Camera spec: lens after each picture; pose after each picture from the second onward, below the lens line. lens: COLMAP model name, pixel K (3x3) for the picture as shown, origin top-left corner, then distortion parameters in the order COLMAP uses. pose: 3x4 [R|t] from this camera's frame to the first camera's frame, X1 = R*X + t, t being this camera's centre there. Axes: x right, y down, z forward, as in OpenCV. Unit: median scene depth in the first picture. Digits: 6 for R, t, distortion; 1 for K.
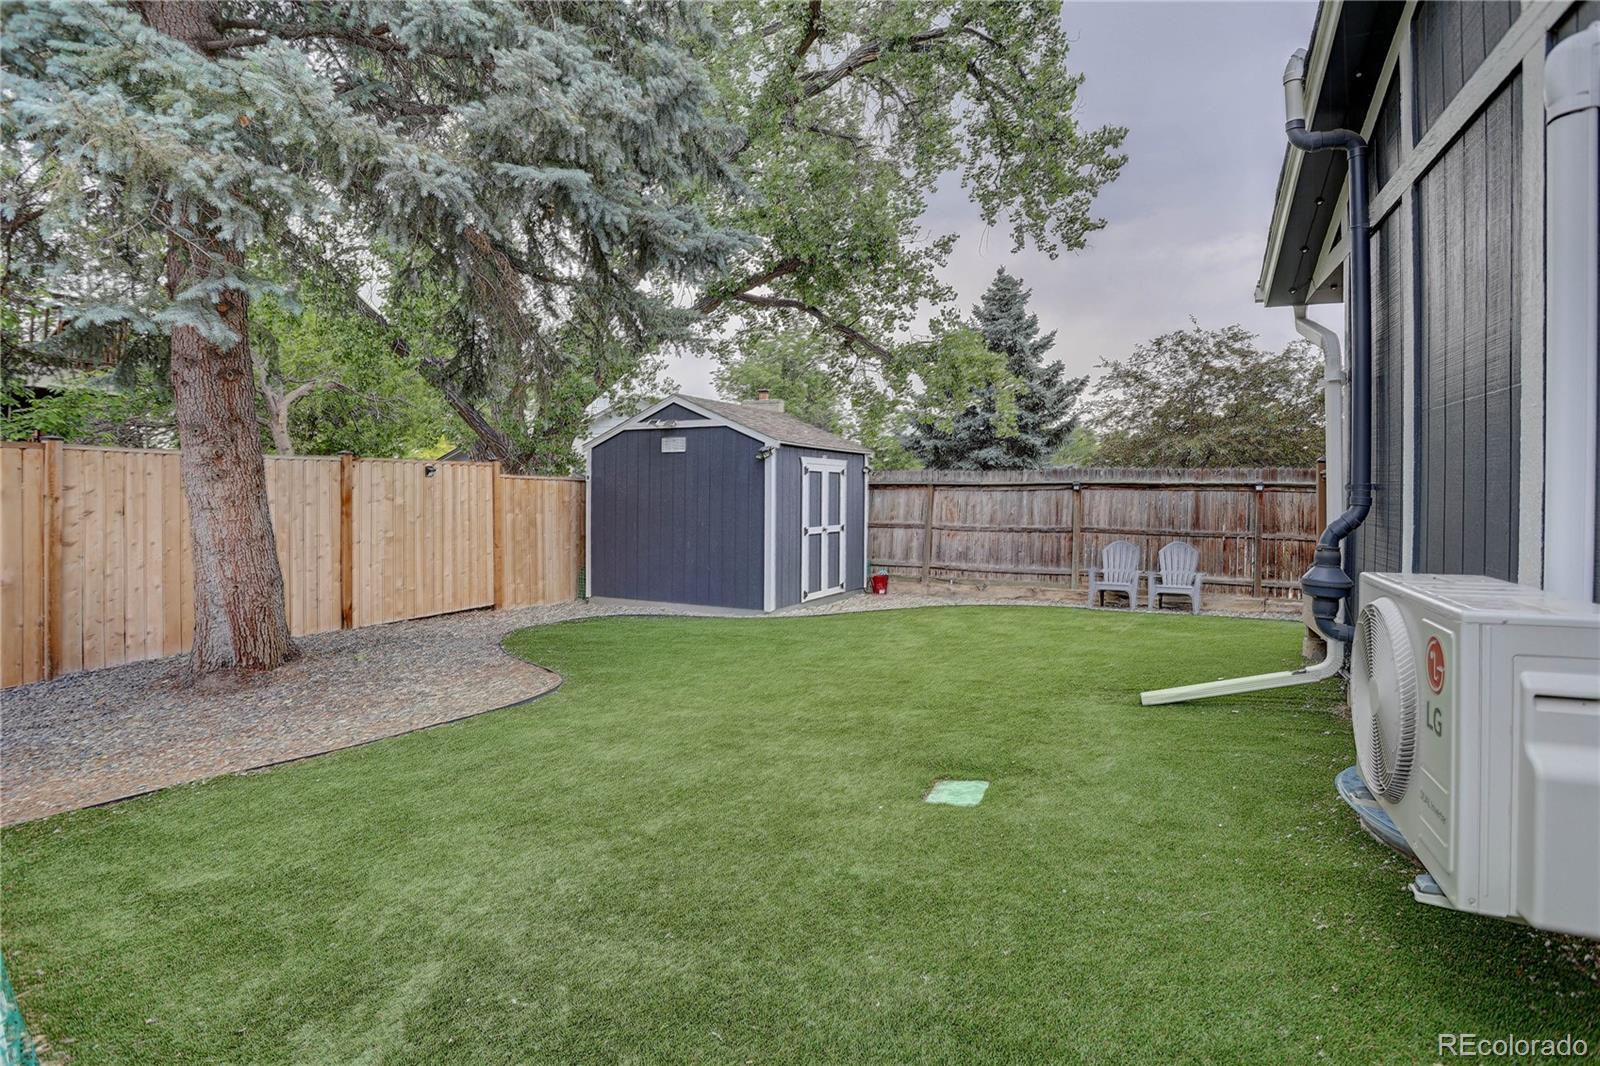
lens RADIAL K [[808.9, 0, 834.2], [0, 808.9, 490.8], [0, 0, 1]] dist [0.000264, 0.000269]
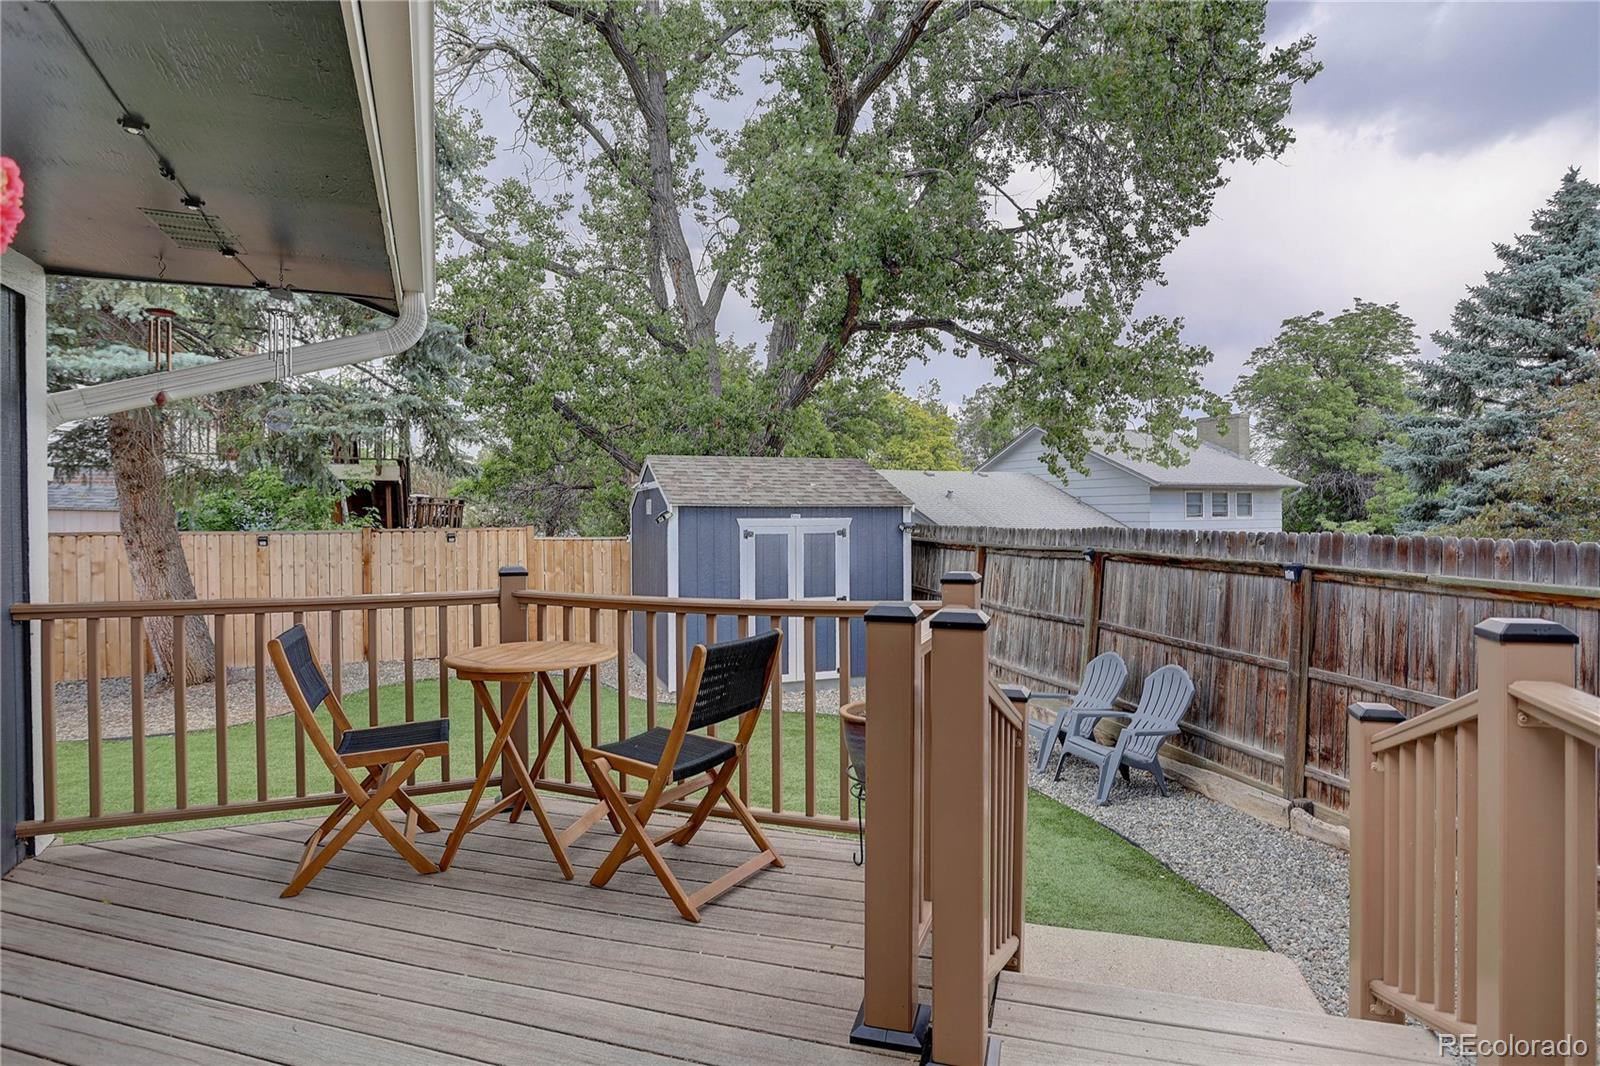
lens RADIAL K [[827.1, 0, 819.7], [0, 827.1, 524.6], [0, 0, 1]] dist [-0.024565, 0.000470]
pose [[0.717611, -0.003474, -0.696435, 0.663140], [0.010540, 0.999927, 0.005872, -0.039930], [0.696364, -0.011554, 0.717596, 0.442821]]
